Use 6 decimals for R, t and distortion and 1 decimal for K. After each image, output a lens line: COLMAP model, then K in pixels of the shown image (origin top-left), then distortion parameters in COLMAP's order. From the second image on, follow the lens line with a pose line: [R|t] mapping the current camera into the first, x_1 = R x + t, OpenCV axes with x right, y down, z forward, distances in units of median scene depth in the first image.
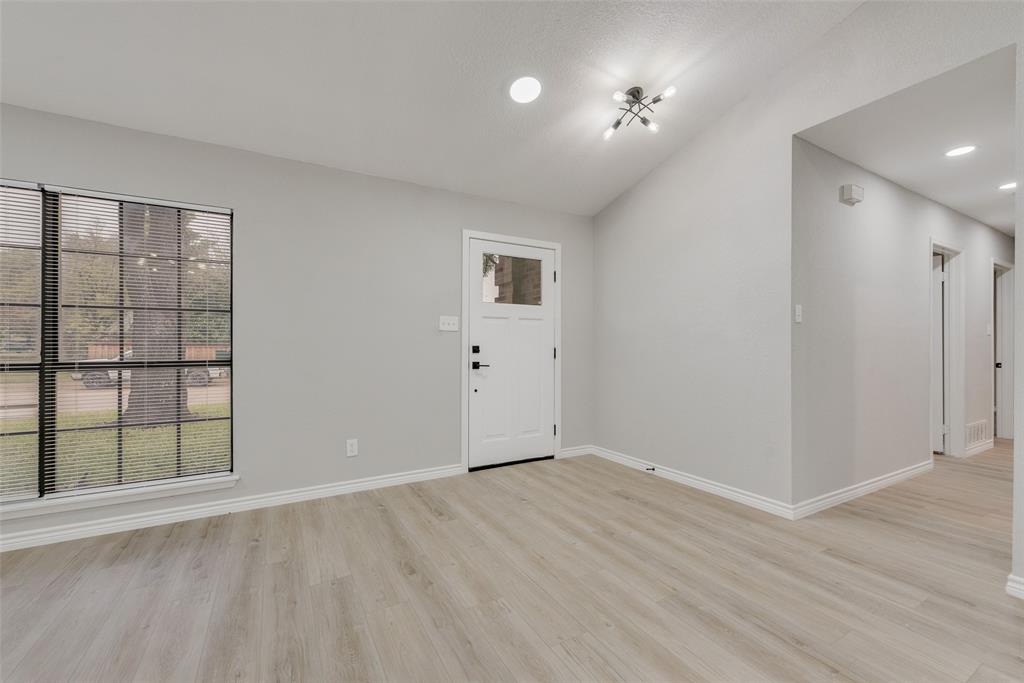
lens RADIAL K [[411.1, 0, 508.6], [0, 411.1, 345.9], [0, 0, 1]] dist [0.010658, -0.002518]
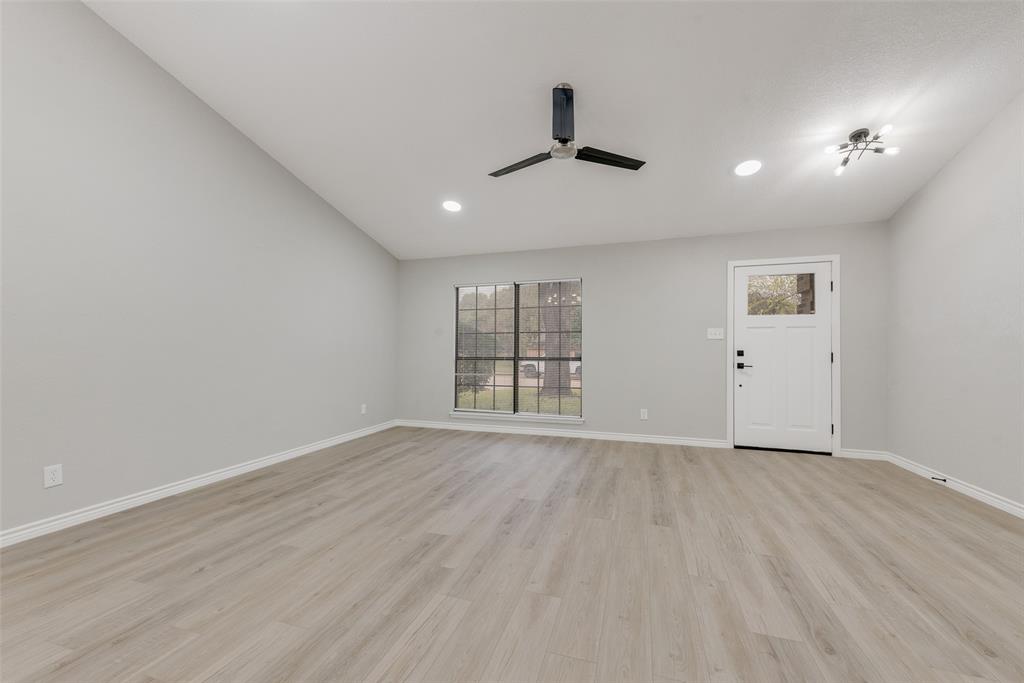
lens RADIAL K [[435.1, 0, 510.8], [0, 435.1, 347.6], [0, 0, 1]] dist [0.012992, -0.003578]
pose [[0.678016, -0.002911, -0.735042, 0.548061], [-0.003570, 0.999967, -0.007253, 0.004439], [0.735039, 0.007542, 0.677983, -0.559401]]
